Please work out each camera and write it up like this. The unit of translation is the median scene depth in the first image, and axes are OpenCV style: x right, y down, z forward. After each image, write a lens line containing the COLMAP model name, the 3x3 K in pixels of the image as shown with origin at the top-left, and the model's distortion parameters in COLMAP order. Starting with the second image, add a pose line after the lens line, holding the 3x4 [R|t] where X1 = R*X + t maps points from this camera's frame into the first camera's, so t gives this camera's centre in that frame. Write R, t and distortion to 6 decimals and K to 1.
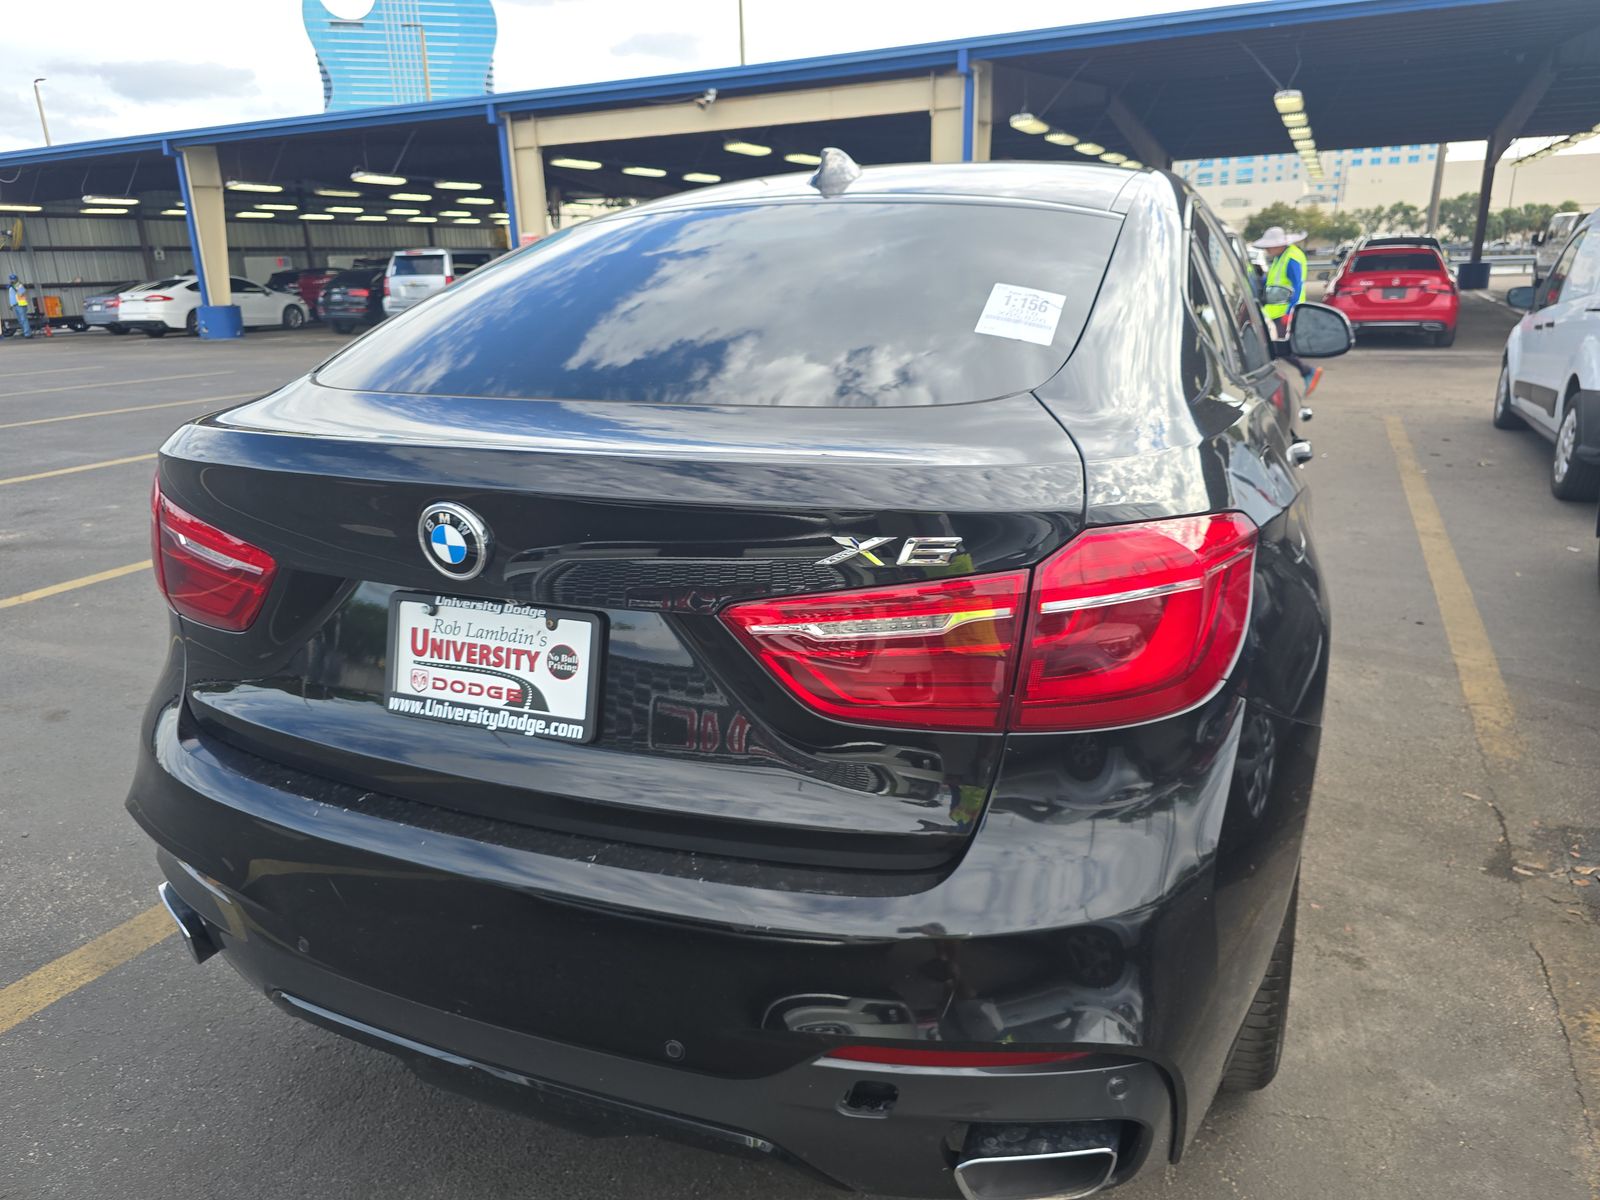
lens RADIAL K [[1073.5, 0, 791.2], [0, 1073.5, 598.1], [0, 0, 1]] dist [0.013148, -0.024203]
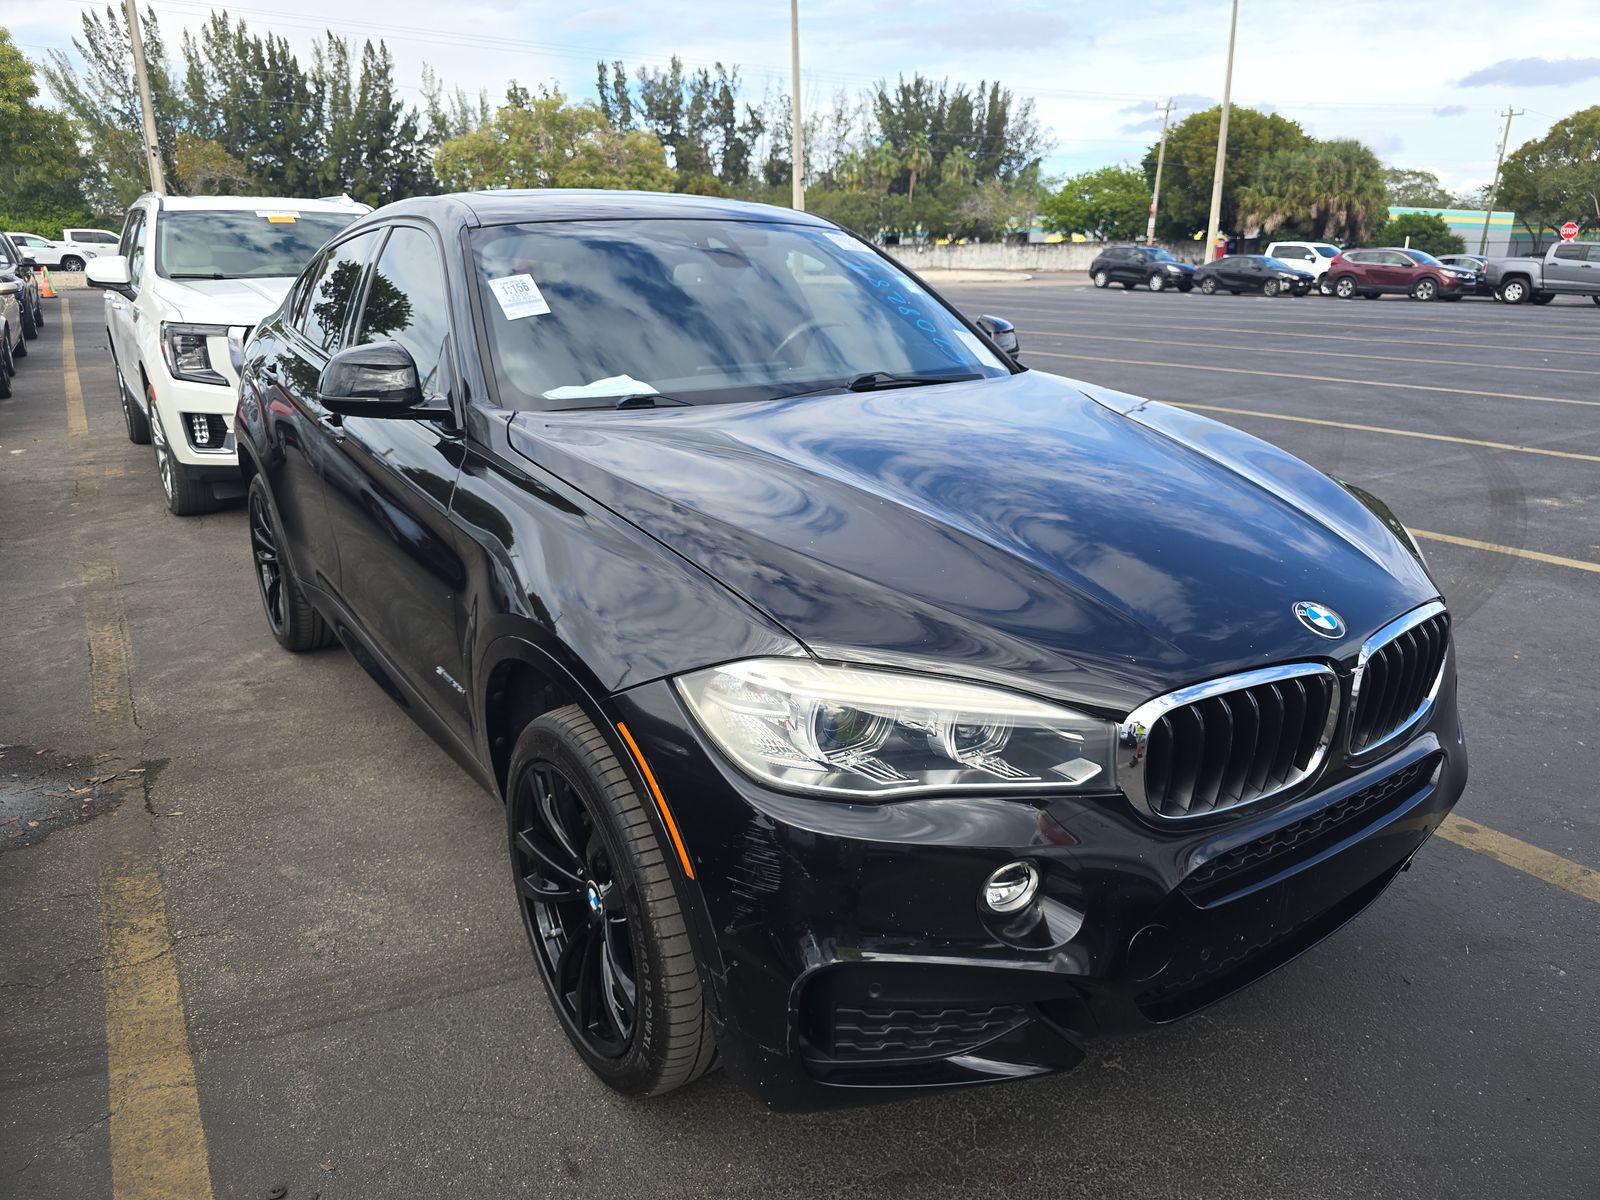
lens RADIAL K [[1073.5, 0, 791.2], [0, 1073.5, 598.1], [0, 0, 1]] dist [0.013148, -0.024203]
pose [[-0.524139, 0.248678, -0.814517, 0.940422], [-0.271934, 0.857480, 0.436784, -0.496785], [0.807050, 0.450430, -0.381815, 1.503012]]
